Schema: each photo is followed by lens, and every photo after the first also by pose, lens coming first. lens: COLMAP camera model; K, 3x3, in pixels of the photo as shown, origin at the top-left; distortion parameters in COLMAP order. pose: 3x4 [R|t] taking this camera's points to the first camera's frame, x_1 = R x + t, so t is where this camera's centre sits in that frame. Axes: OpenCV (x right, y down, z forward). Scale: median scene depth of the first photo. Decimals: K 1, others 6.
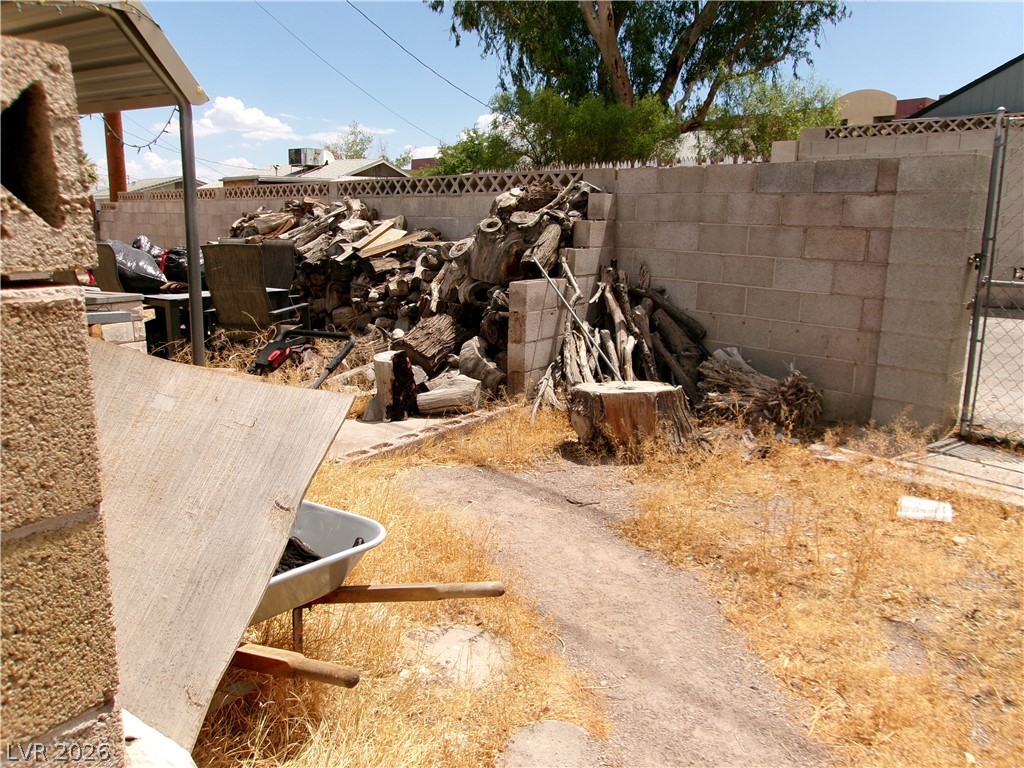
lens RADIAL K [[801.1, 0, 507.7], [0, 801.1, 383.7], [0, 0, 1]] dist [-0.021937, 0.045007]
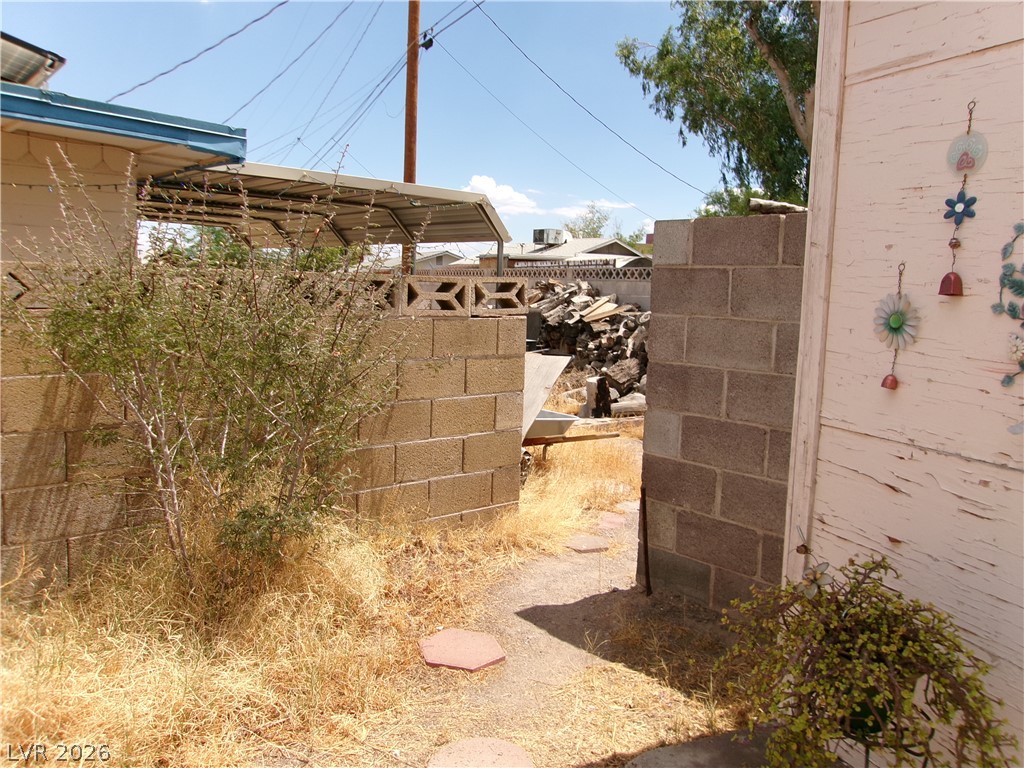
lens RADIAL K [[801.1, 0, 509.5], [0, 801.1, 386.5], [0, 0, 1]] dist [-0.021937, 0.045007]
pose [[0.959970, 0.051942, -0.275243, 0.095433], [-0.074747, 0.994526, -0.073017, 0.079201], [0.269944, 0.090667, 0.958598, -0.441003]]
